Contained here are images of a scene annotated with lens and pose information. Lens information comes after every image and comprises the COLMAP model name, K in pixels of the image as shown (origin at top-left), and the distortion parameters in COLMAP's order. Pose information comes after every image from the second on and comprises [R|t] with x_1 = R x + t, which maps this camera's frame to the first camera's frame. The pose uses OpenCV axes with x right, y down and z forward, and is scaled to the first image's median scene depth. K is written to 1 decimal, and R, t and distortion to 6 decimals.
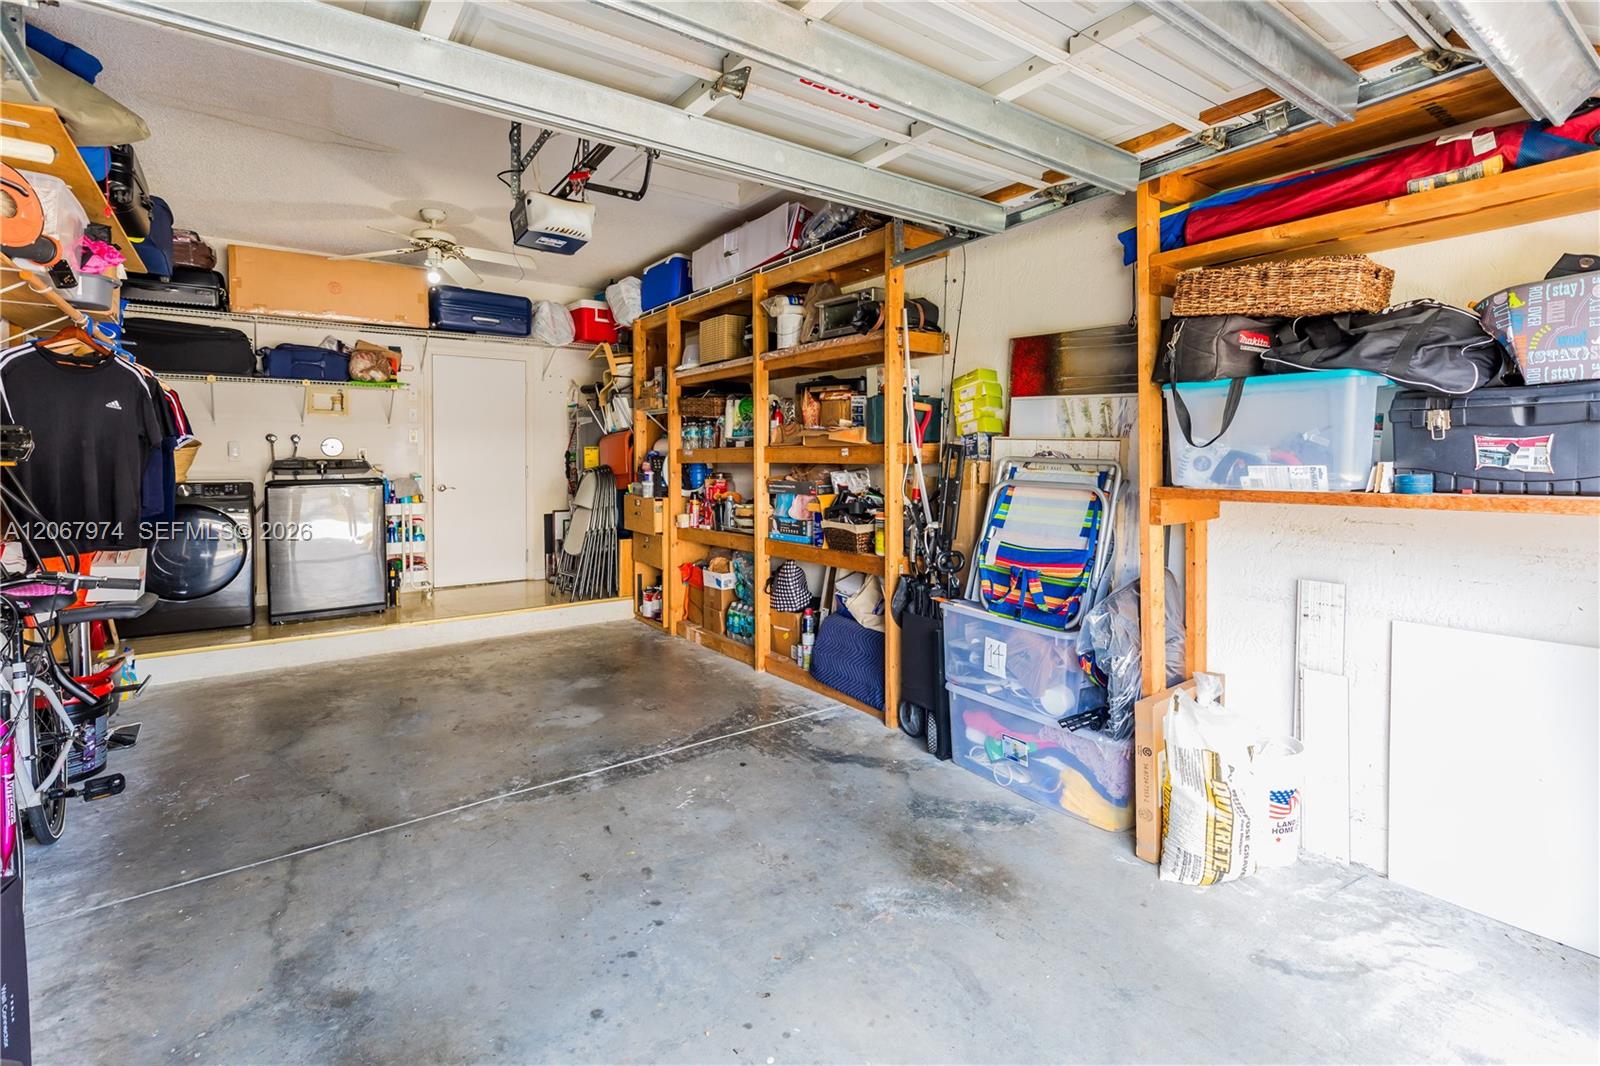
lens RADIAL K [[734.9, 0, 799.6], [0, 734.9, 476.6], [0, 0, 1]] dist [0.003300, 0.000351]
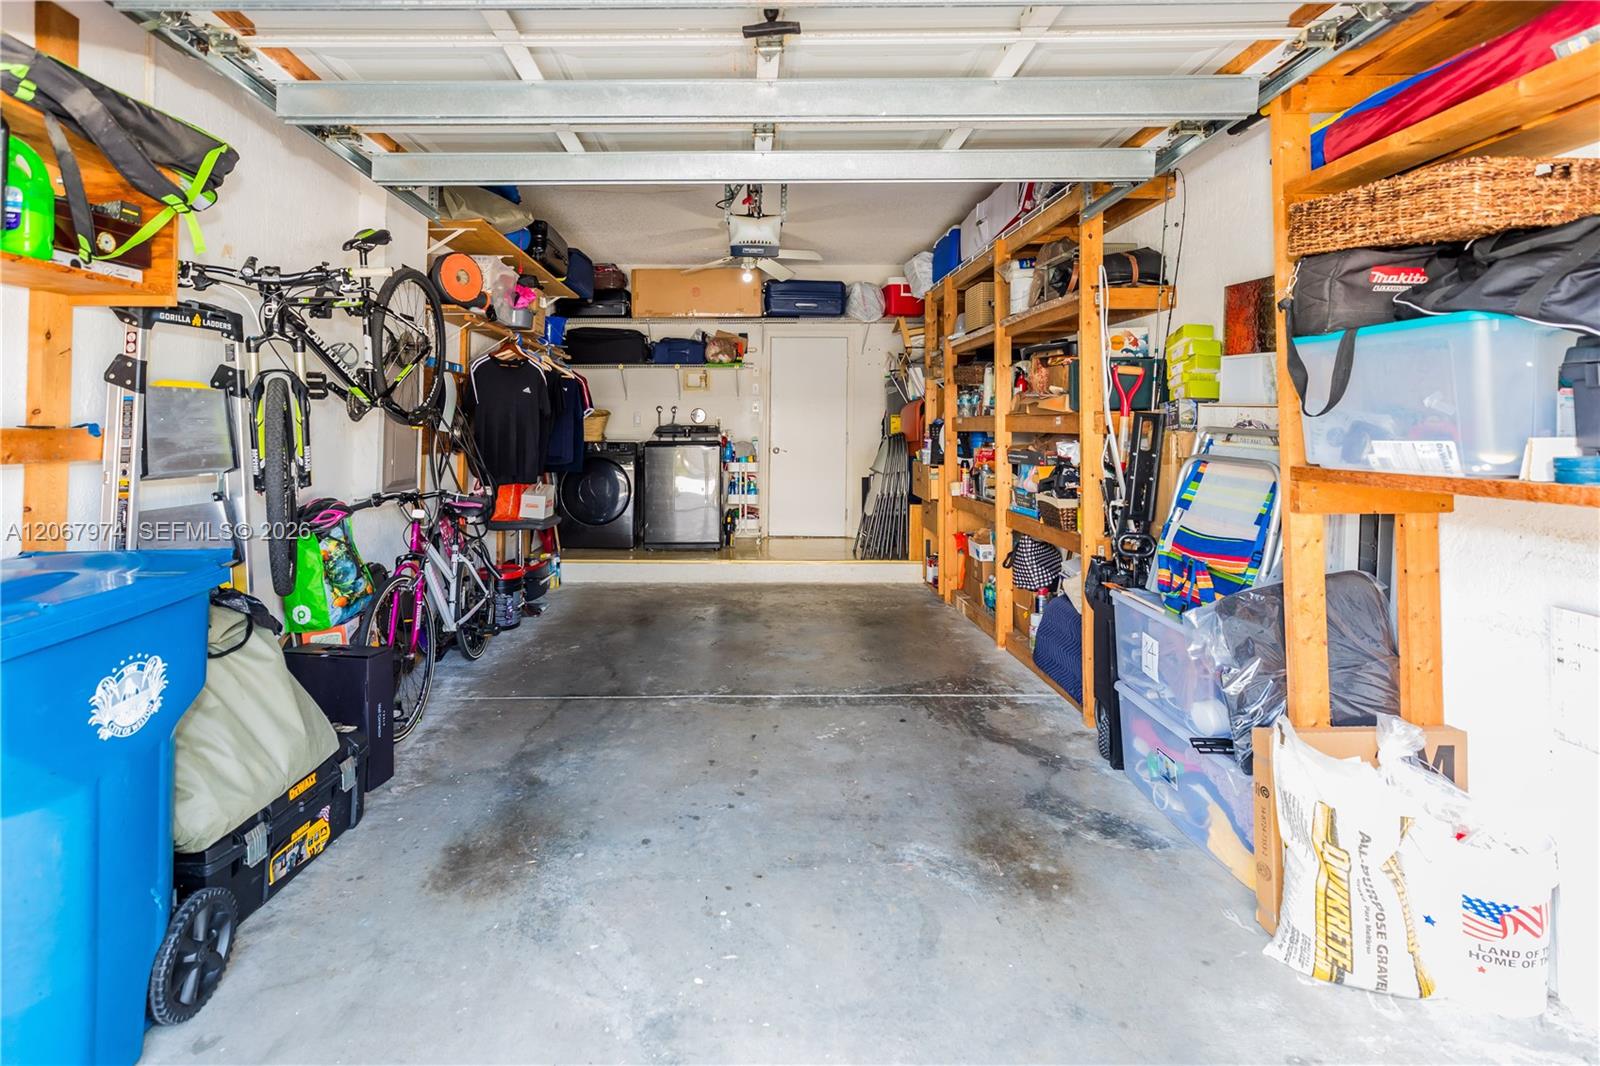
lens RADIAL K [[762.3, 0, 736.6], [0, 762.3, 404.9], [0, 0, 1]] dist [0.001074, -0.000086]
pose [[0.805708, -0.011114, -0.592209, 0.326949], [-0.019562, 0.998779, -0.045359, -0.001464], [0.591990, 0.048131, 0.804507, -0.026272]]
